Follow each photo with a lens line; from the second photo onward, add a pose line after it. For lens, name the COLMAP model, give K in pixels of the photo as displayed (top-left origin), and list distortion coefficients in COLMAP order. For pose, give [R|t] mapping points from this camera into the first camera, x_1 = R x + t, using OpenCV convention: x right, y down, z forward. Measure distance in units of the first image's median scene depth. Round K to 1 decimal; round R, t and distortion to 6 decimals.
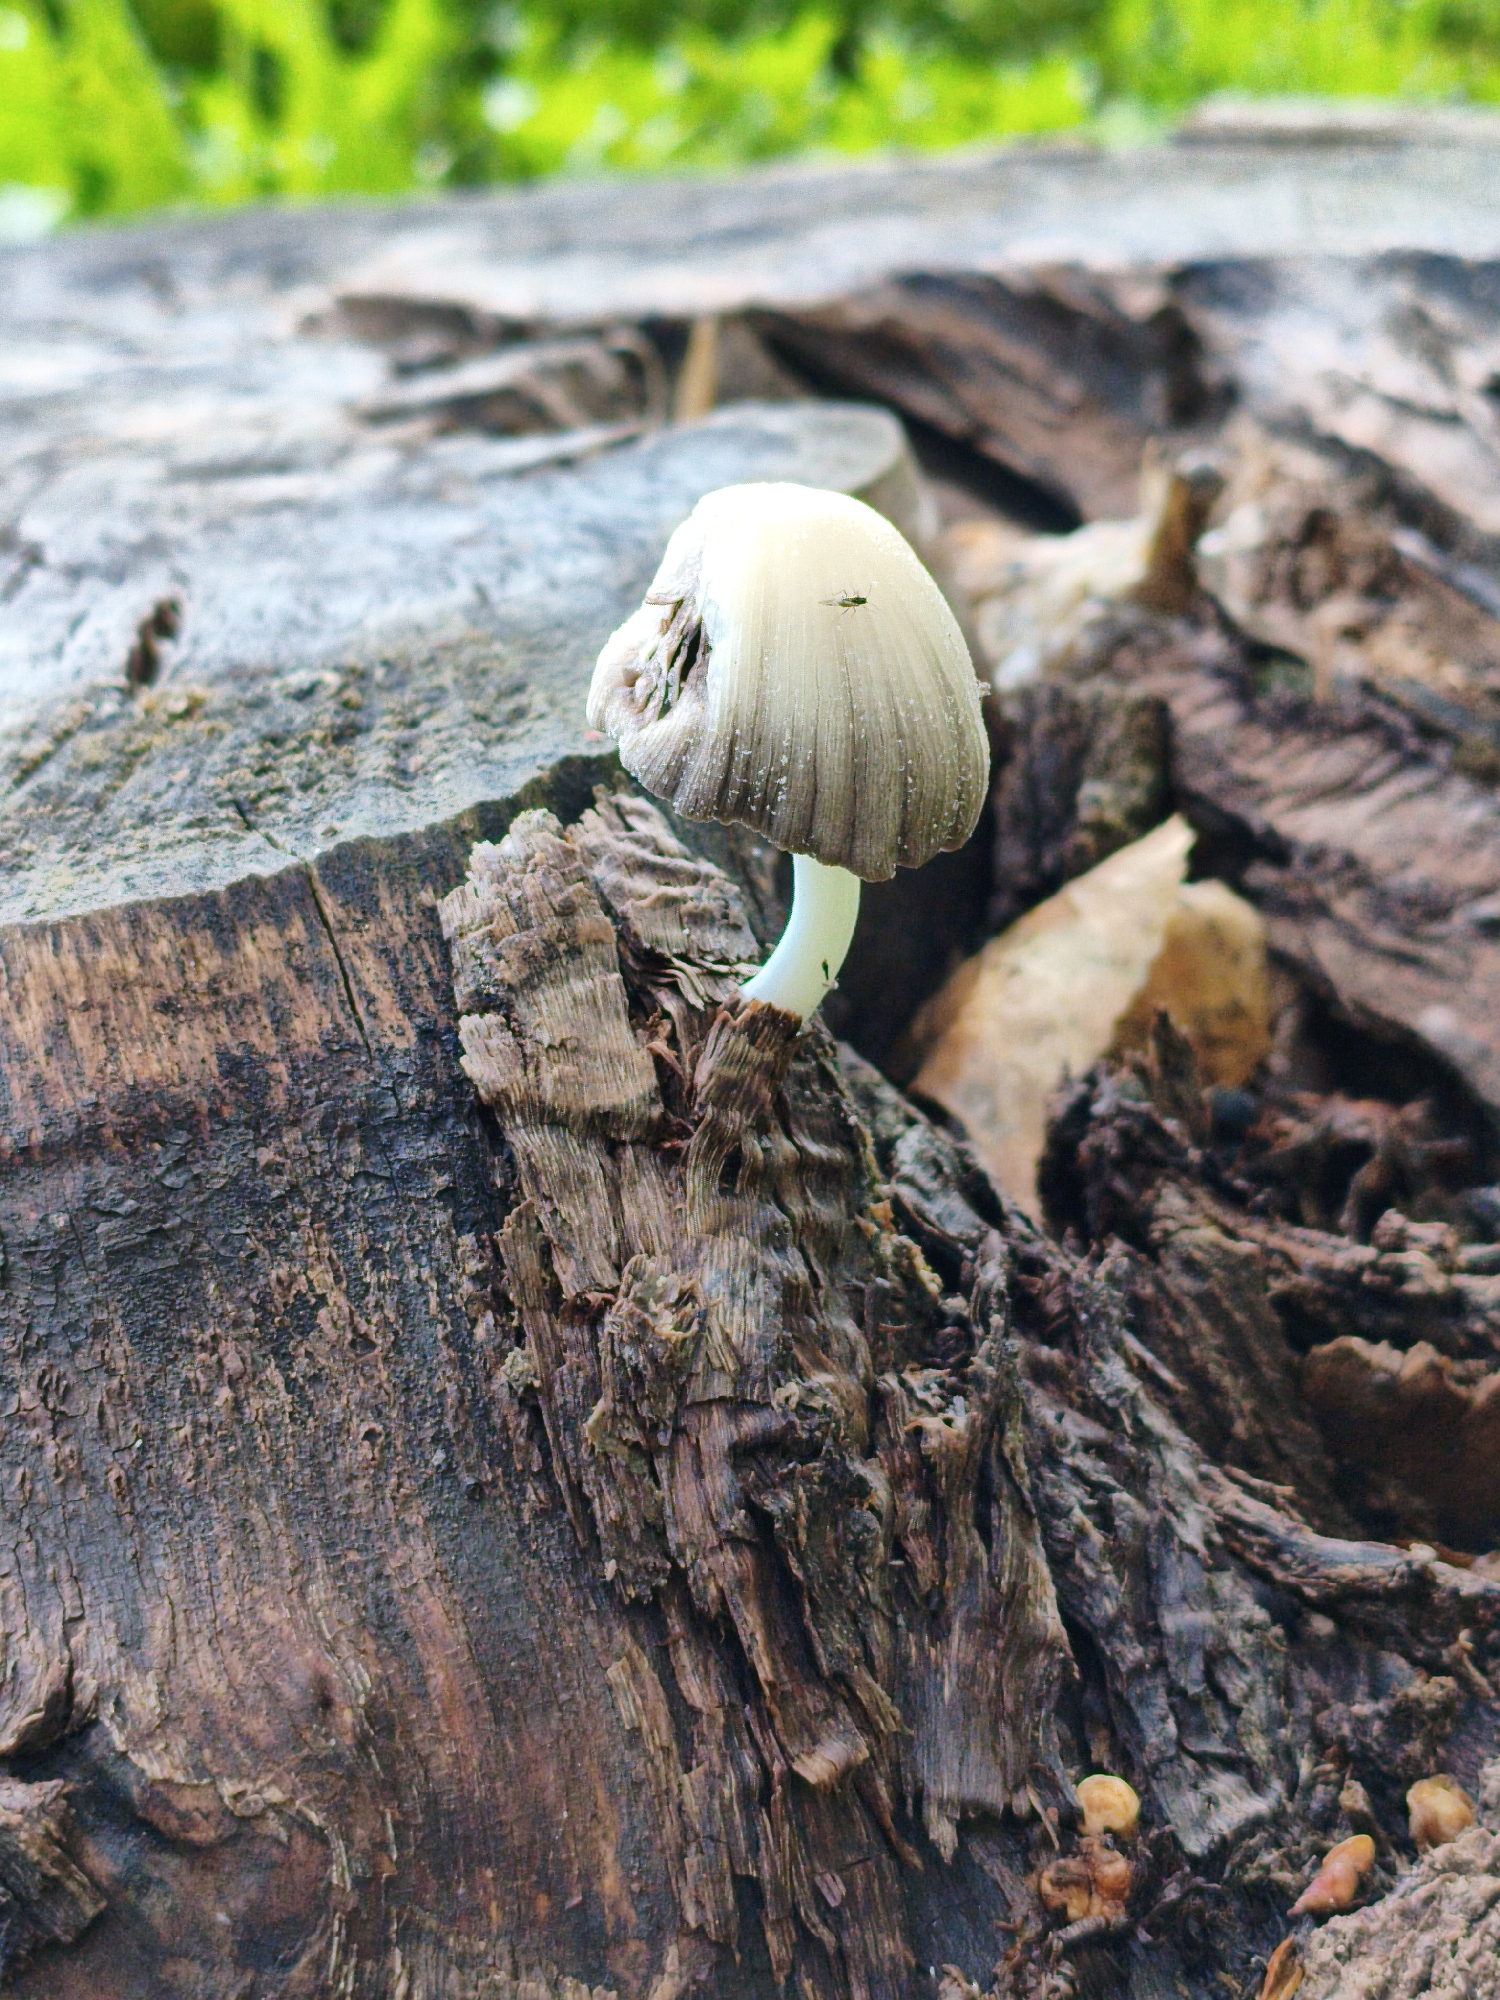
lens RADIAL K [[3239.8, 0, 749.7], [0, 3239.8, 999.2], [0, 0, 1]] dist [0.231623, 0.000000]
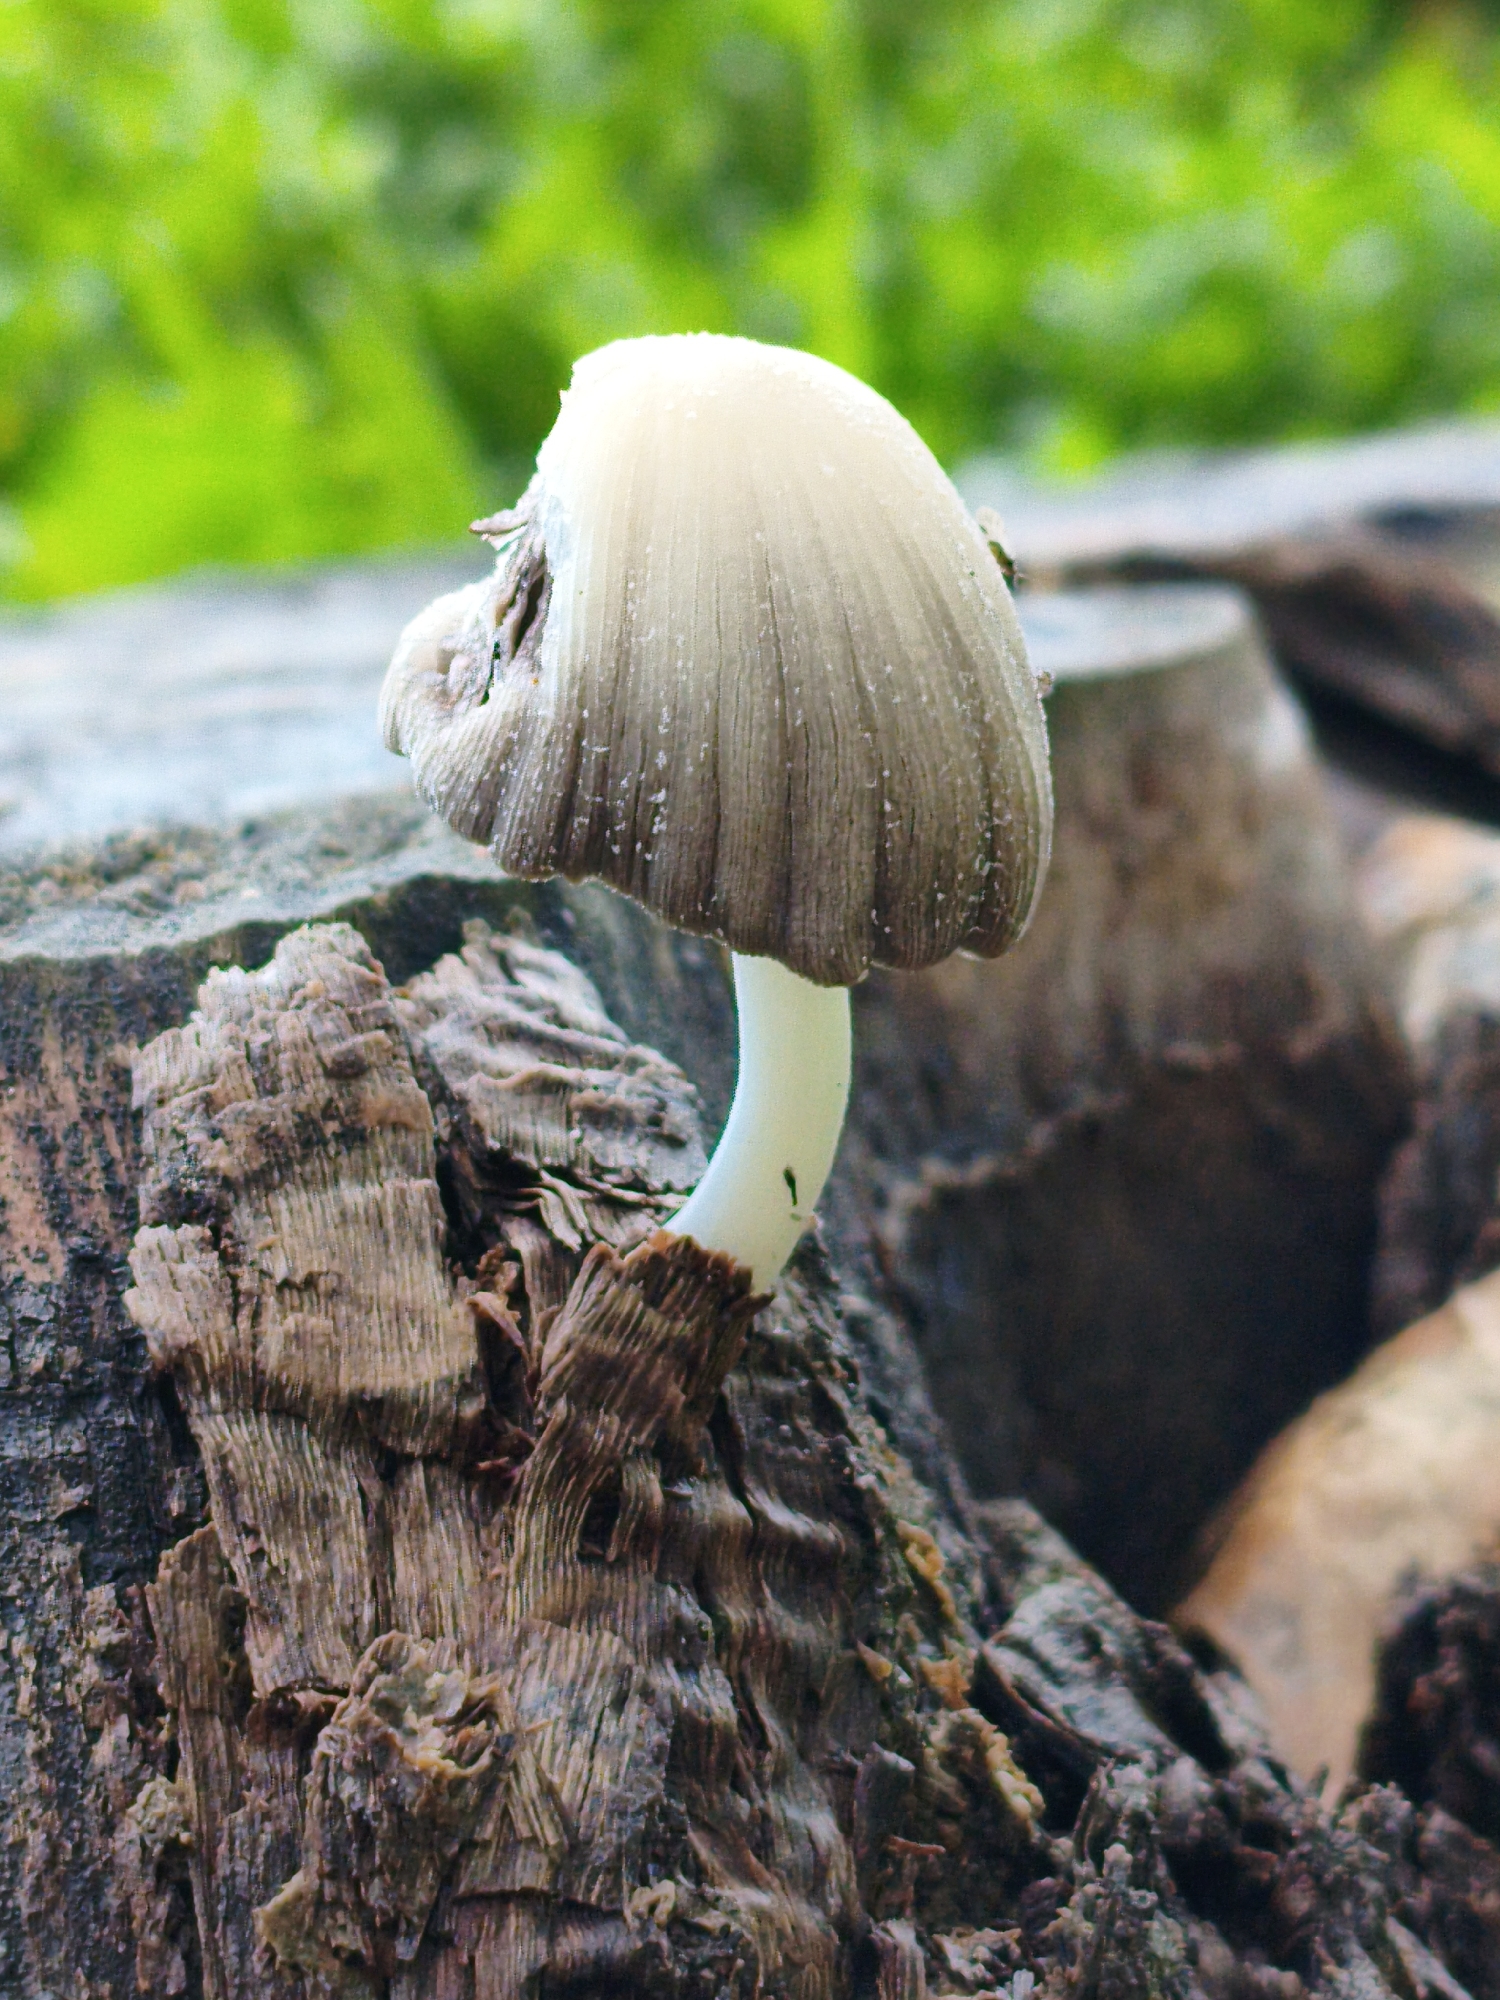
lens RADIAL K [[4995.2, 0, 749.6], [0, 4995.2, 1001.0], [0, 0, 1]] dist [0.122850, 0.000000]
pose [[0.989150, 0.009110, -0.146627, 0.149420], [-0.037198, 0.981082, -0.189985, 0.130696], [0.142123, 0.193377, 0.970776, 0.135131]]
